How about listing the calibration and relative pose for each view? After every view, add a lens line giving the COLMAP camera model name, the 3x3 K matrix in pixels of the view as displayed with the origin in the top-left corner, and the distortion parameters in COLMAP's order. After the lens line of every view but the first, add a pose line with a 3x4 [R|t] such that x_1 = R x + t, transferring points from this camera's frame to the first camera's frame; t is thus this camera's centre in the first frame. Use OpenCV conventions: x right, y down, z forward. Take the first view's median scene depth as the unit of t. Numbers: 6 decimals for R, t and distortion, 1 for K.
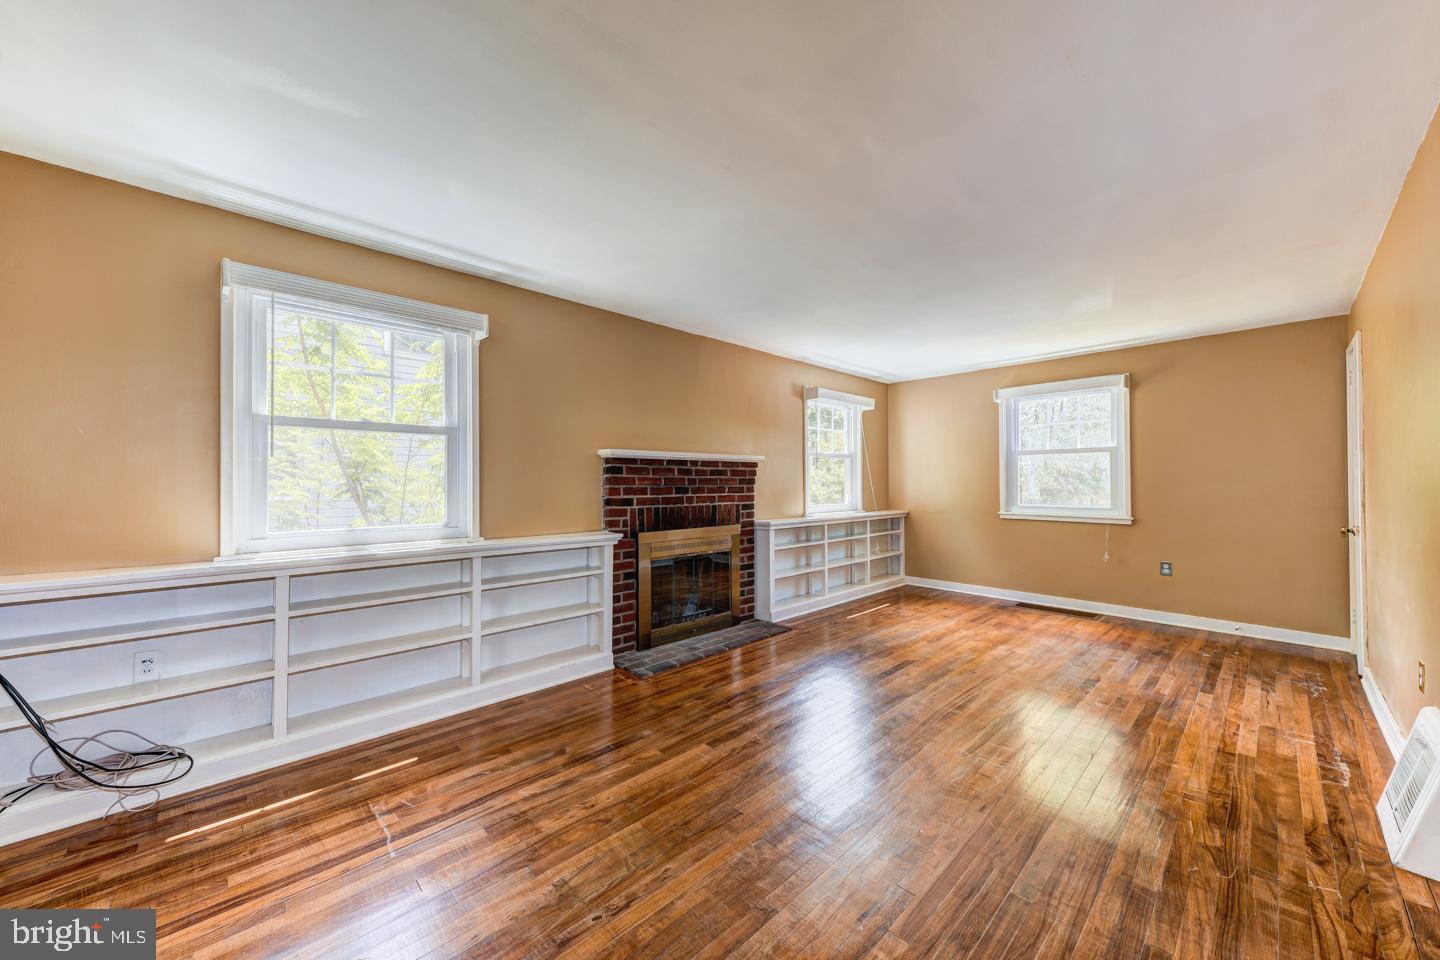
lens RADIAL K [[522.8, 0, 724.9], [0, 522.8, 478.9], [0, 0, 1]] dist [0.014266, -0.000294]
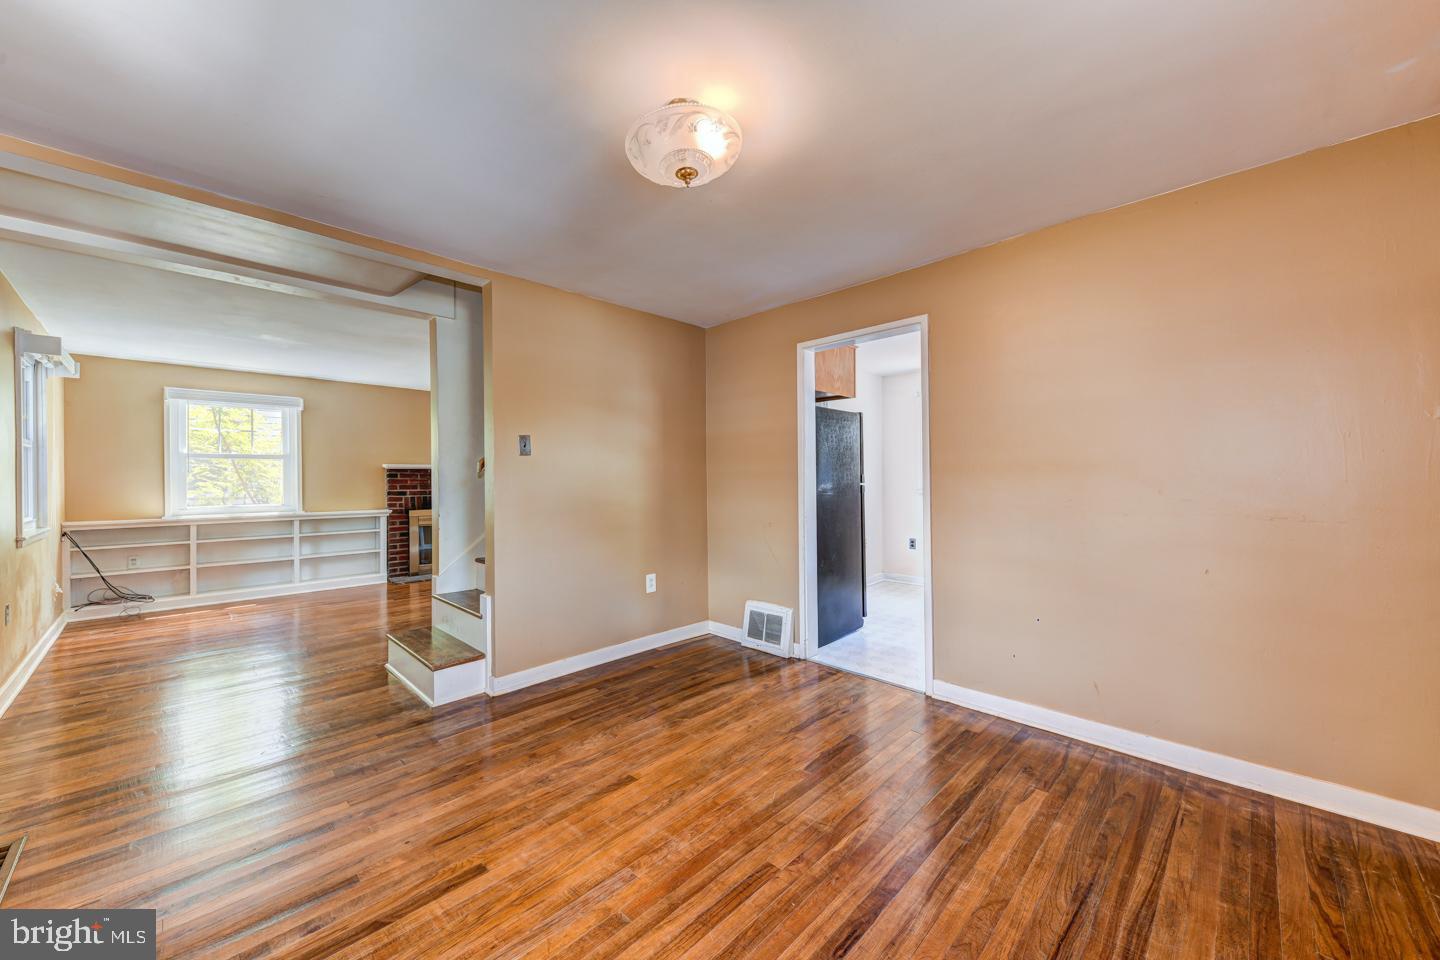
lens RADIAL K [[537.7, 0, 720.0], [0, 537.7, 480.0], [0, 0, 1]] dist [0.014066, -0.000251]
pose [[0.999561, -0.004621, 0.029267, 0.839361], [0.004481, 0.999978, 0.004850, -0.005217], [-0.029289, -0.004717, 0.999560, -0.871769]]
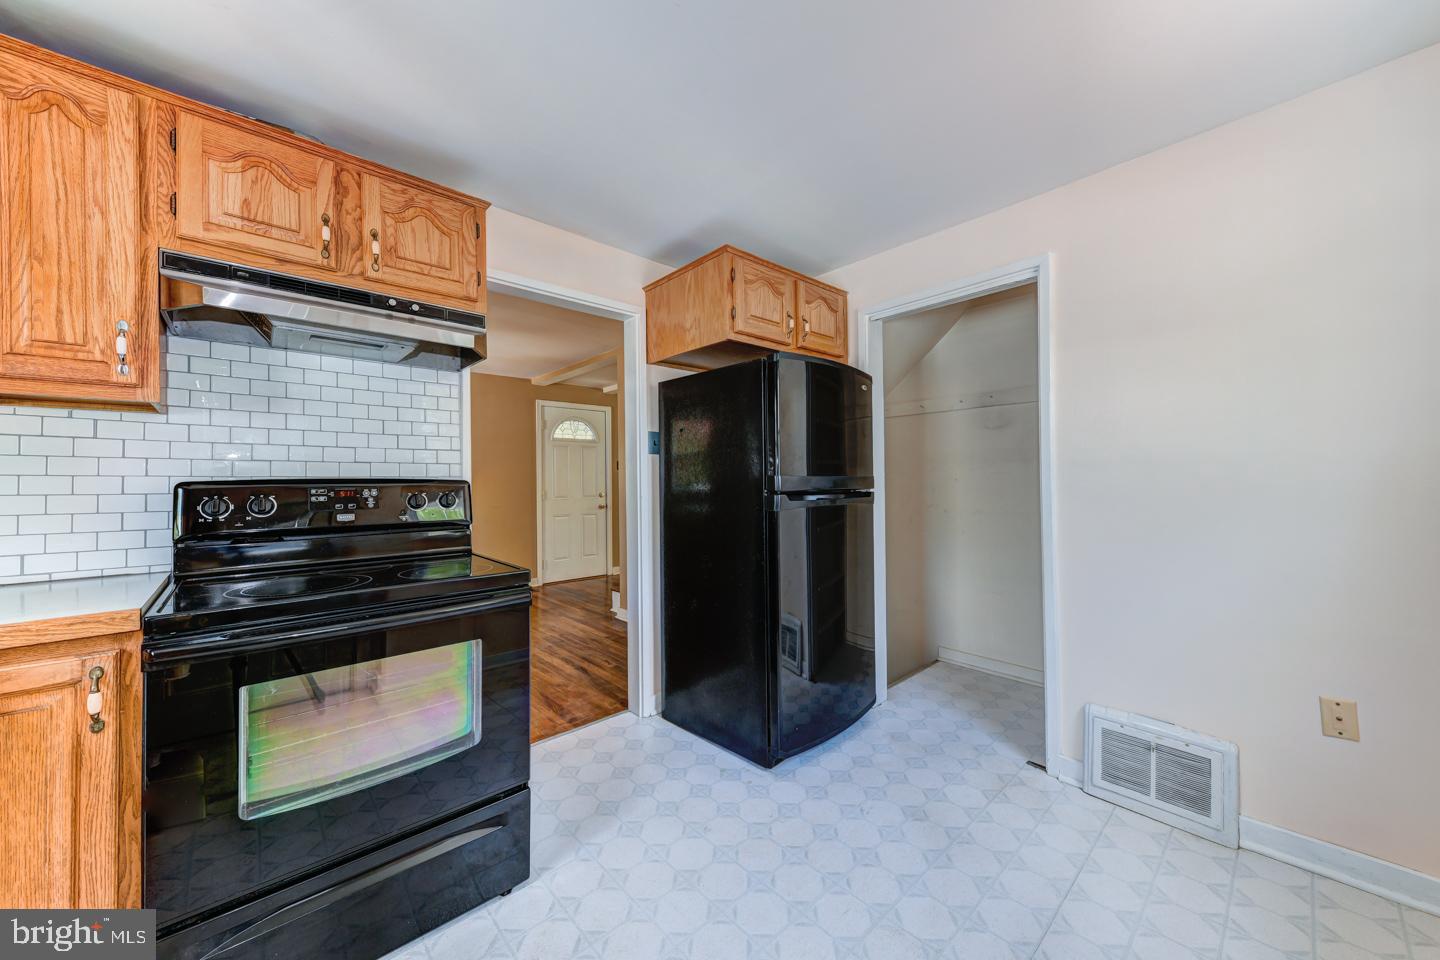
lens RADIAL K [[511.9, 0, 723.2], [0, 511.9, 477.9], [0, 0, 1]] dist [0.018928, -0.004413]
pose [[-0.022539, -0.003049, -0.999741, 1.748789], [0.016170, 0.999863, -0.003414, -0.004316], [0.999615, -0.016242, -0.022487, 0.242484]]
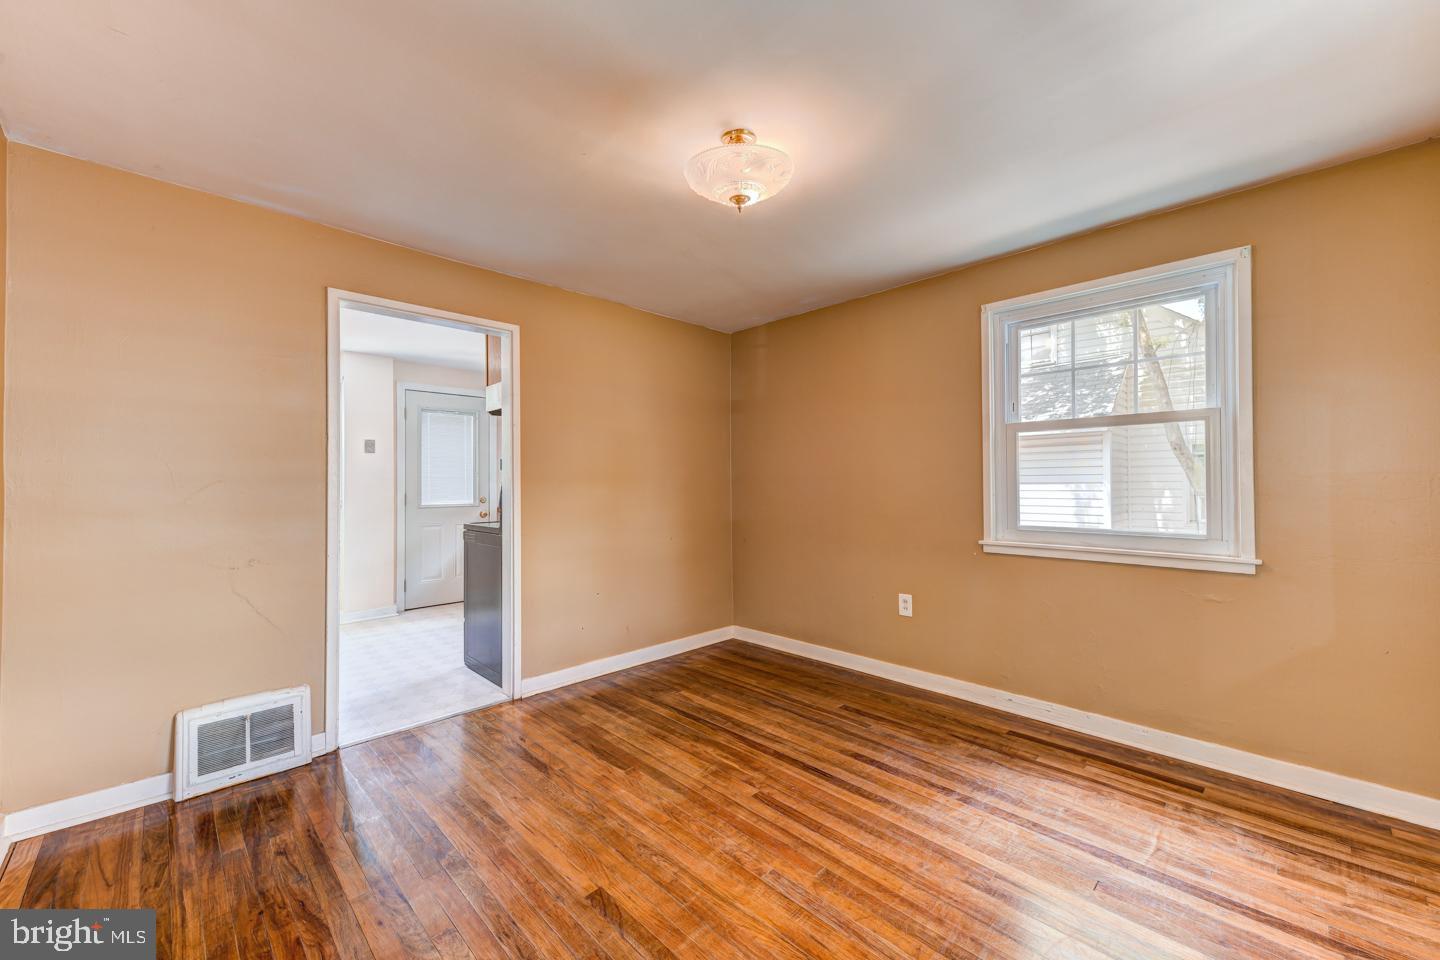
lens RADIAL K [[566.2, 0, 728.4], [0, 566.2, 479.6], [0, 0, 1]] dist [0.019710, -0.000424]
pose [[-0.025027, 0.008043, 0.999654, 0.301117], [0.000468, 0.999968, -0.008034, -0.003901], [-0.999687, 0.000267, -0.025030, -0.380355]]
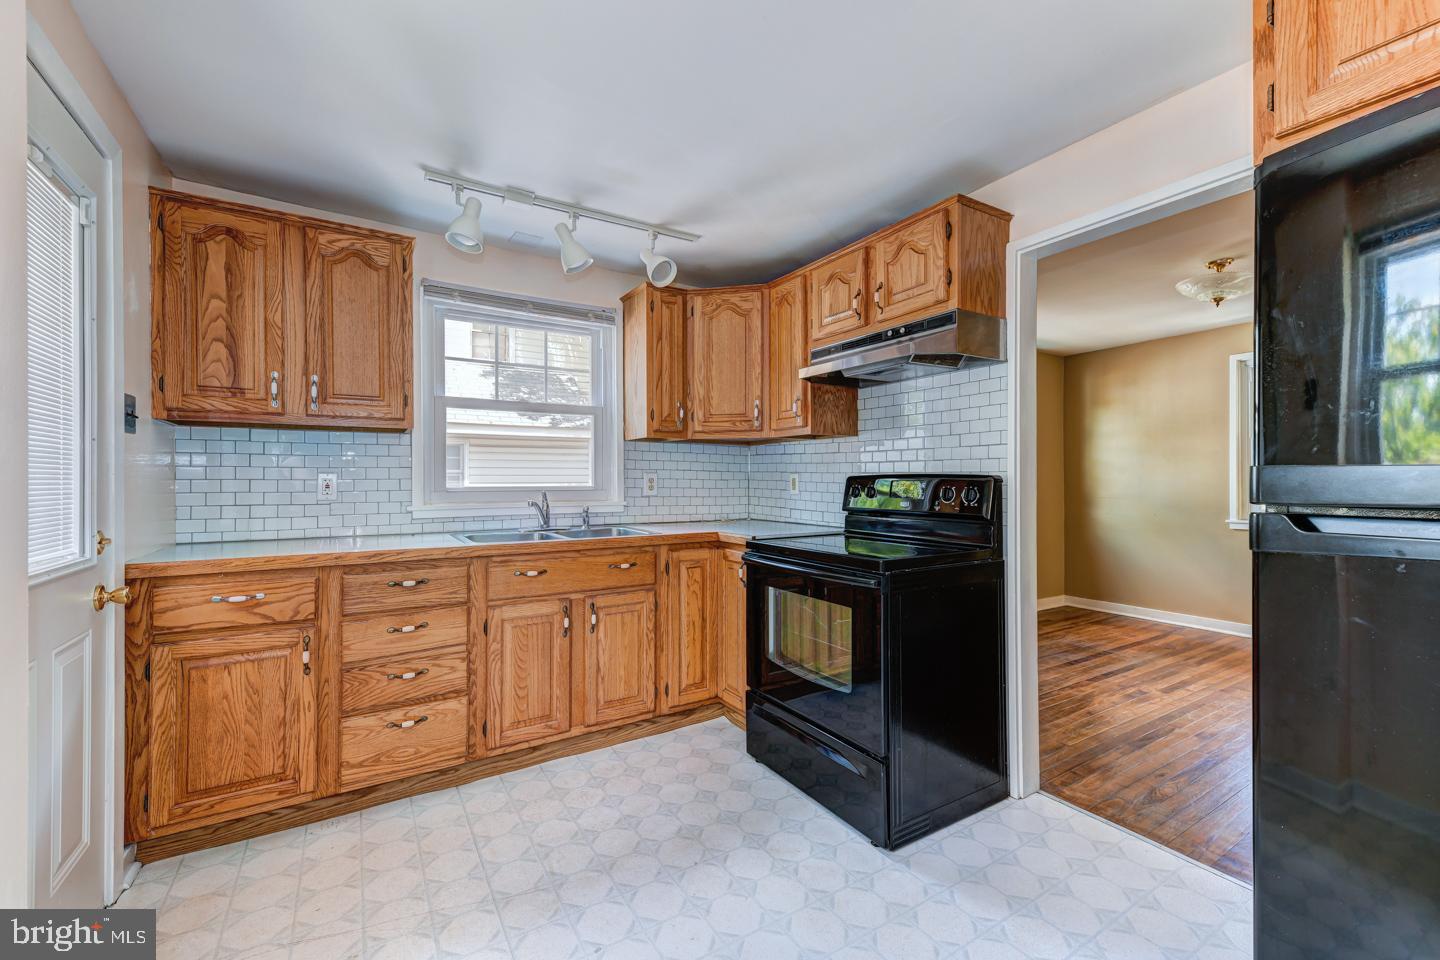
lens RADIAL K [[581.5, 0, 714.0], [0, 581.5, 477.6], [0, 0, 1]] dist [0.013569, -0.000098]
pose [[-0.977557, 0.005988, 0.210586, 1.370317], [0.004023, 0.999944, -0.009757, -0.001584], [-0.210633, -0.008690, -0.977527, 0.593971]]
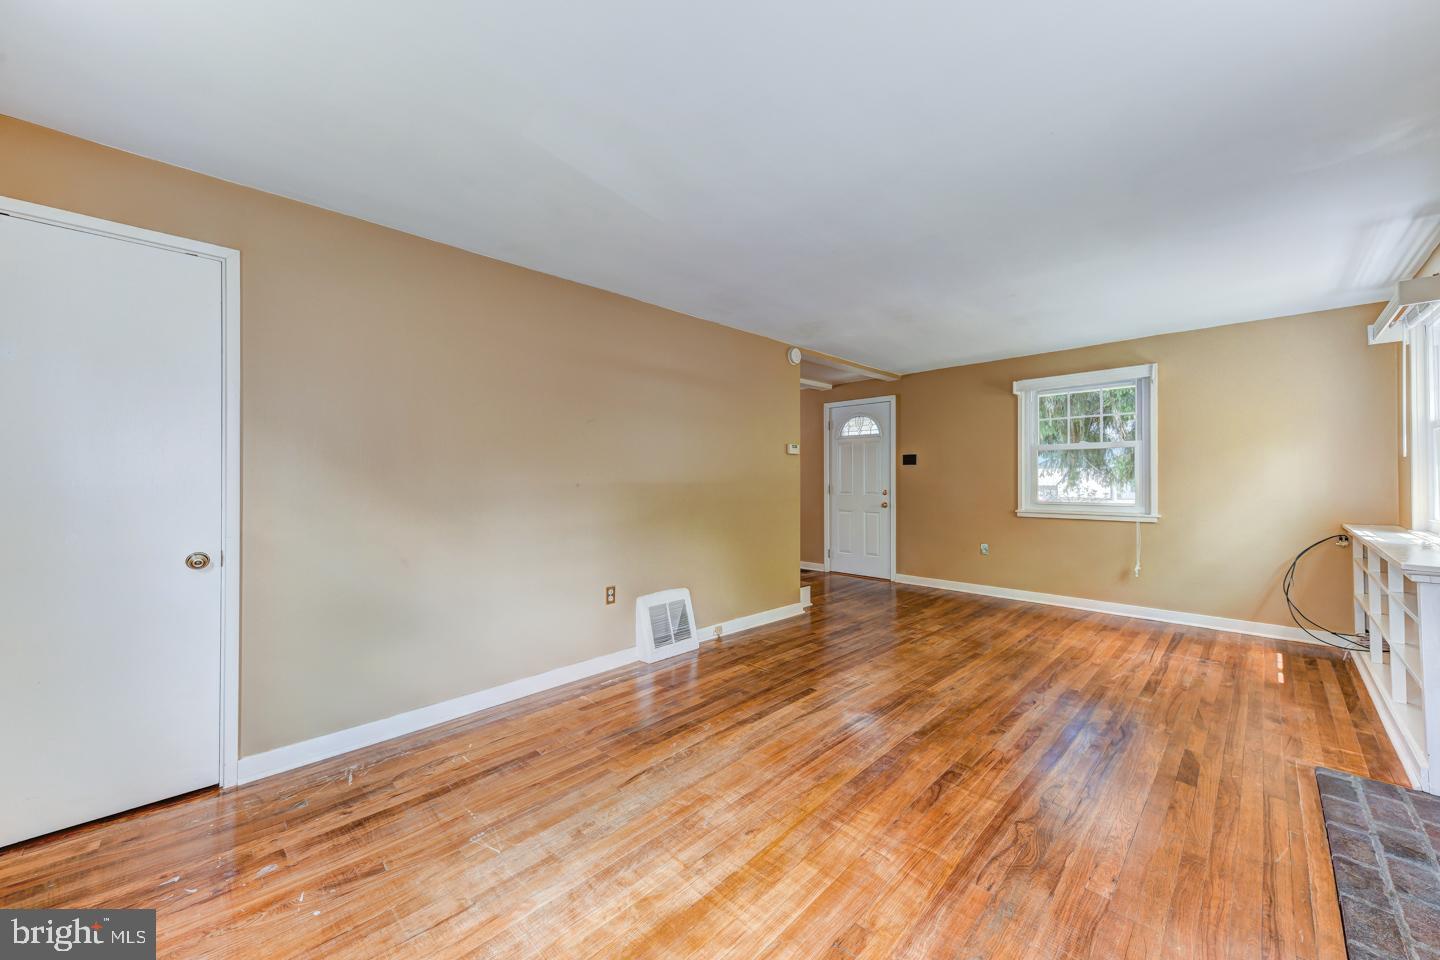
lens RADIAL K [[531.7, 0, 725.7], [0, 531.7, 478.7], [0, 0, 1]] dist [0.017762, -0.000215]
pose [[-0.999807, 0.004601, -0.019090, 0.531990], [0.004747, 0.999960, -0.007626, 0.009247], [0.019054, -0.007715, -0.999789, 1.474675]]
